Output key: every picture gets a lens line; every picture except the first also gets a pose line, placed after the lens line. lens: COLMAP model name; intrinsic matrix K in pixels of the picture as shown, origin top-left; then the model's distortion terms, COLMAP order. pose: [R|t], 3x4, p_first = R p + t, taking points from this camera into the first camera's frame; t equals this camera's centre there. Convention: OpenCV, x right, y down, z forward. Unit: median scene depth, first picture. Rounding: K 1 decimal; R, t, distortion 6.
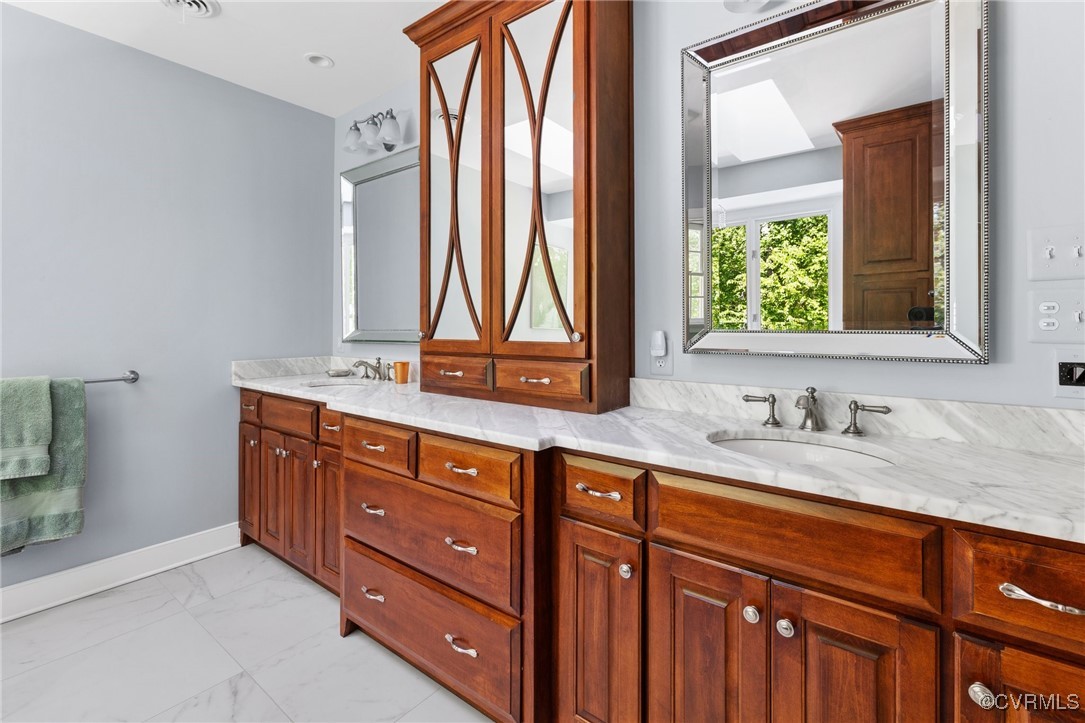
lens RADIAL K [[471.9, 0, 561.9], [0, 471.9, 328.5], [0, 0, 1]] dist [-0.003235, 0.000833]
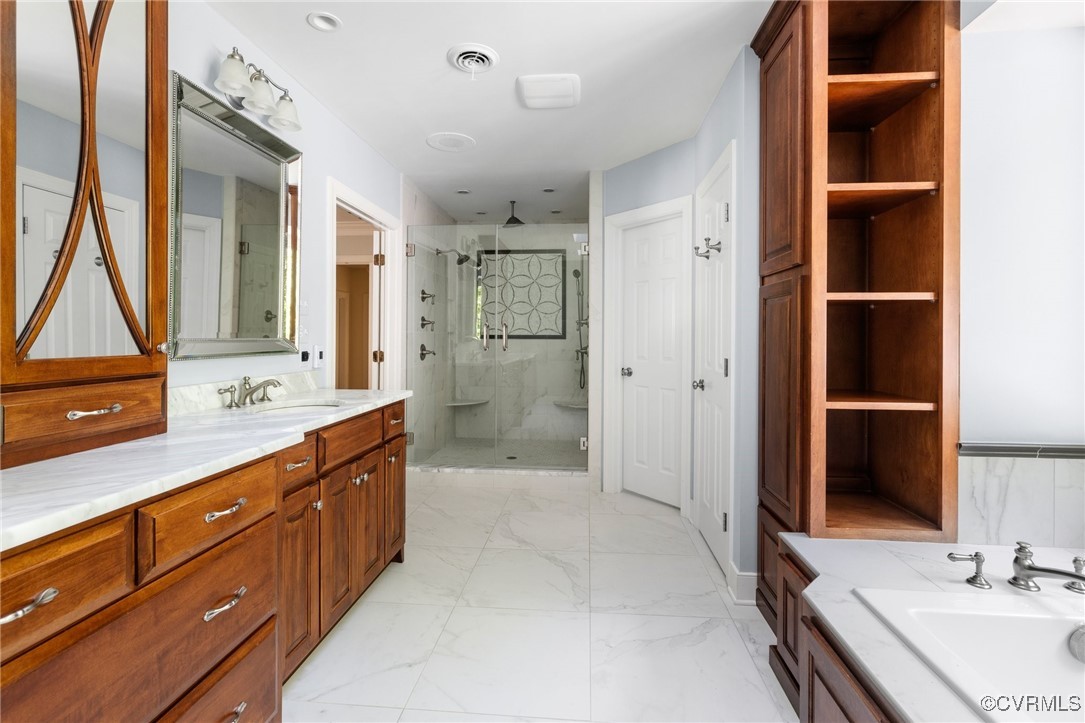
lens RADIAL K [[471.9, 0, 549.8], [0, 471.9, 335.5], [0, 0, 1]] dist [-0.003235, 0.000833]
pose [[-0.523571, -0.004464, 0.851971, -0.356184], [-0.004137, 0.999988, 0.002697, -0.003116], [-0.851972, -0.002112, -0.523583, 0.280197]]
